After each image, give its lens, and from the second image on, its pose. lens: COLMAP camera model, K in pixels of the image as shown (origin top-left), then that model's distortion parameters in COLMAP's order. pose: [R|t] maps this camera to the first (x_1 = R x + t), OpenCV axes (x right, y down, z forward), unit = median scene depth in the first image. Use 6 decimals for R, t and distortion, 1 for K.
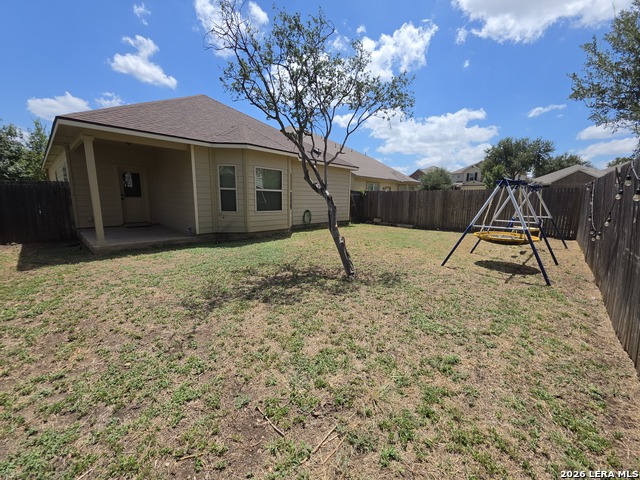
lens RADIAL K [[255.8, 0, 323.1], [0, 255.8, 239.8], [0, 0, 1]] dist [-0.004148, -0.000580]
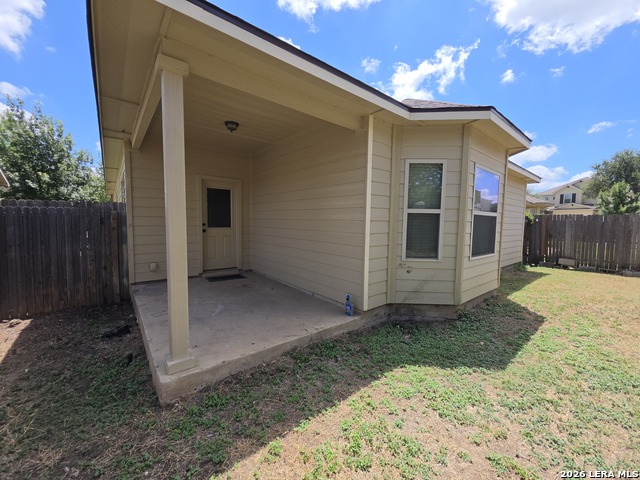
lens RADIAL K [[255.8, 0, 318.3], [0, 255.8, 238.6], [0, 0, 1]] dist [-0.004148, -0.000580]
pose [[0.988506, 0.002275, -0.151167, -0.432144], [-0.018583, 0.994133, -0.106554, -0.084239], [0.150038, 0.108138, 0.982749, 0.454771]]
